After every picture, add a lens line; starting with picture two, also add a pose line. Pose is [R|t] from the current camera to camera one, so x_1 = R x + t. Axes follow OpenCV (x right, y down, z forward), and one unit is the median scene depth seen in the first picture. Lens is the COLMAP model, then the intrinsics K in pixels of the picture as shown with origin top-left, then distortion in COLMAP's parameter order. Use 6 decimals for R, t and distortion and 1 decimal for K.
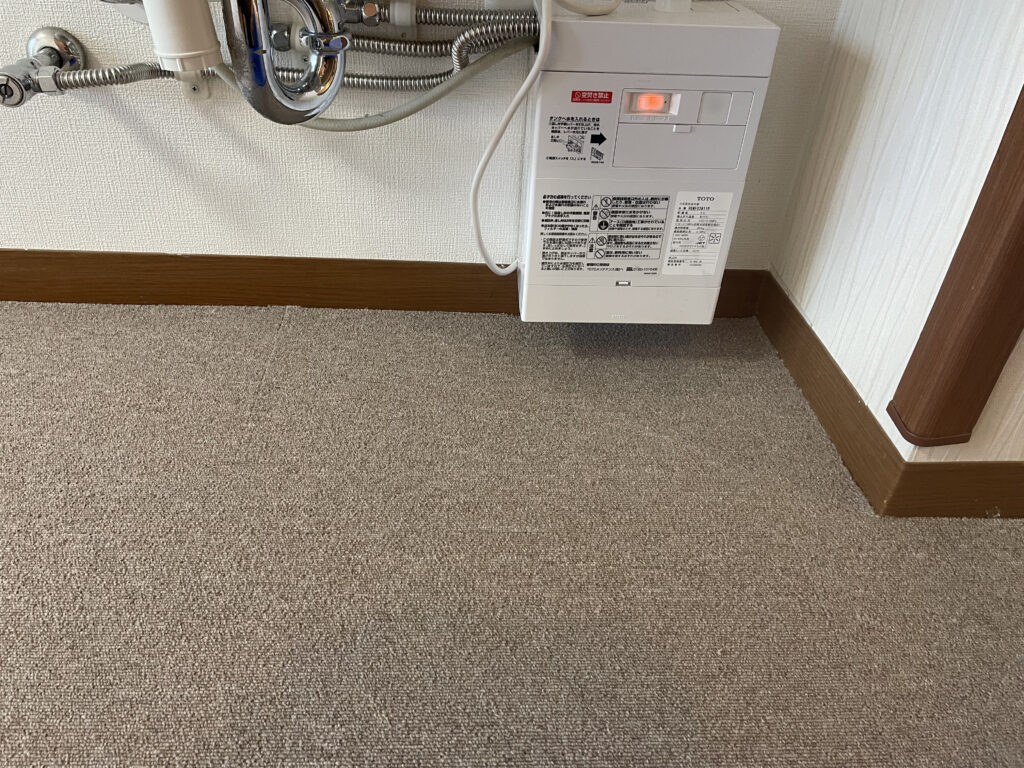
lens RADIAL K [[776.1, 0, 512.0], [0, 776.1, 384.0], [0, 0, 1]] dist [0.109611, -0.131602]
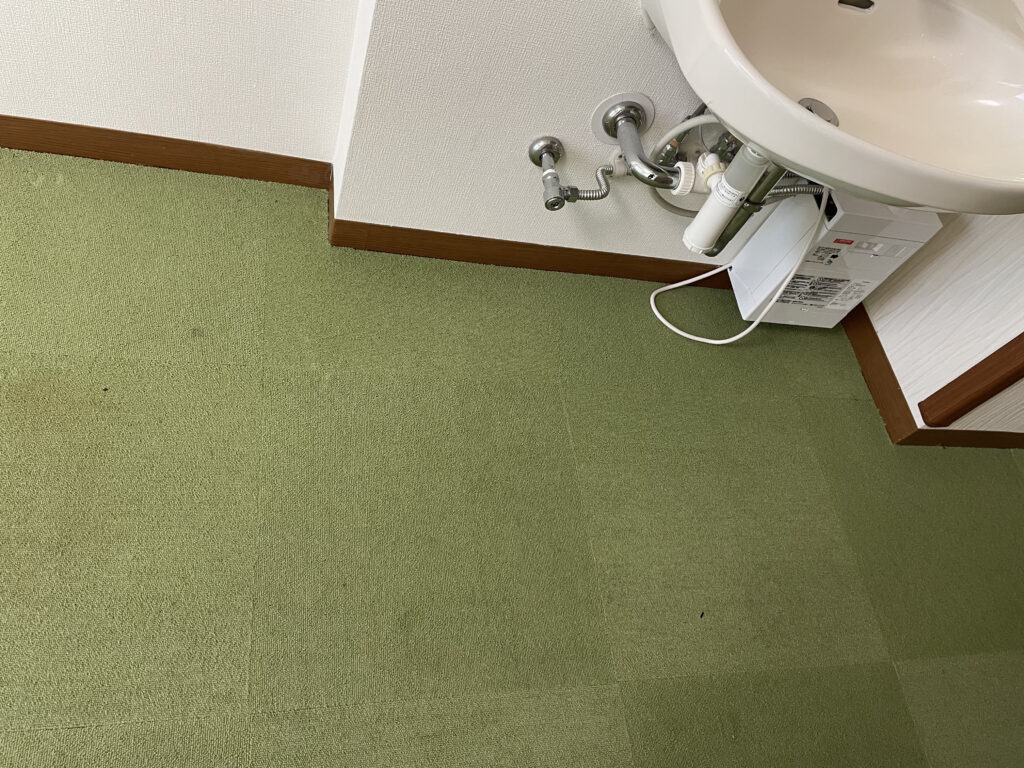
lens RADIAL K [[776.1, 0, 512.0], [0, 776.1, 384.0], [0, 0, 1]] dist [0.109611, -0.131602]
pose [[0.963763, 0.066304, 0.258389, -1.034986], [-0.162319, 0.914423, 0.370788, -0.570962], [-0.211692, -0.399293, 0.892049, -0.604007]]
